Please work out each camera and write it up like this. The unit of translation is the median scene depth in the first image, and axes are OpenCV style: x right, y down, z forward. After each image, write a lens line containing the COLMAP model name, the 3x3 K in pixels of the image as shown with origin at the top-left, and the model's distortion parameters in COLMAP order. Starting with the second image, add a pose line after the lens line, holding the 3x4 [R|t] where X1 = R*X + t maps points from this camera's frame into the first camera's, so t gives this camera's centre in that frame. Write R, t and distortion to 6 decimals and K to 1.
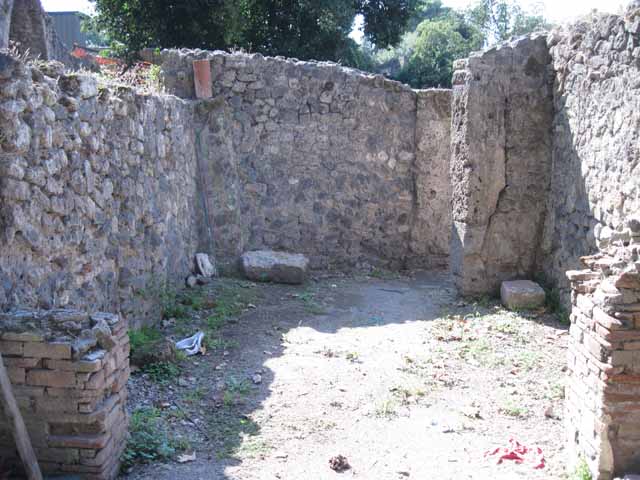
lens RADIAL K [[665.2, 0, 320.0], [0, 665.2, 240.0], [0, 0, 1]] dist [-0.137816, 0.031192]
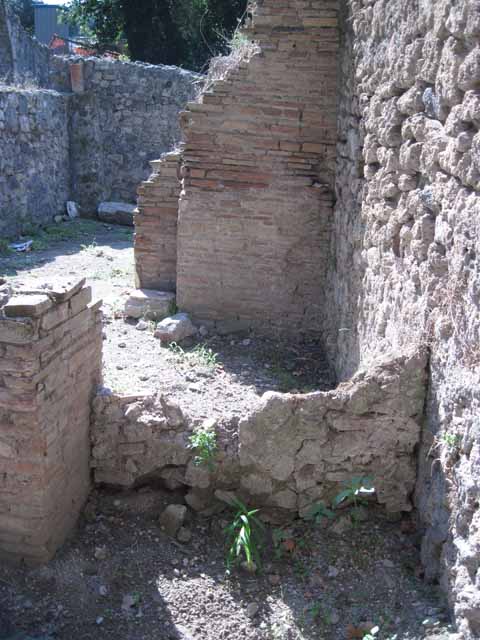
lens RADIAL K [[665.2, 0, 240.0], [0, 665.2, 320.0], [0, 0, 1]] dist [-0.137816, 0.031192]
pose [[0.988021, 0.078636, -0.132782, 0.382886], [-0.060427, 0.988866, 0.135989, 0.057483], [0.141997, -0.126336, 0.981772, -0.371025]]
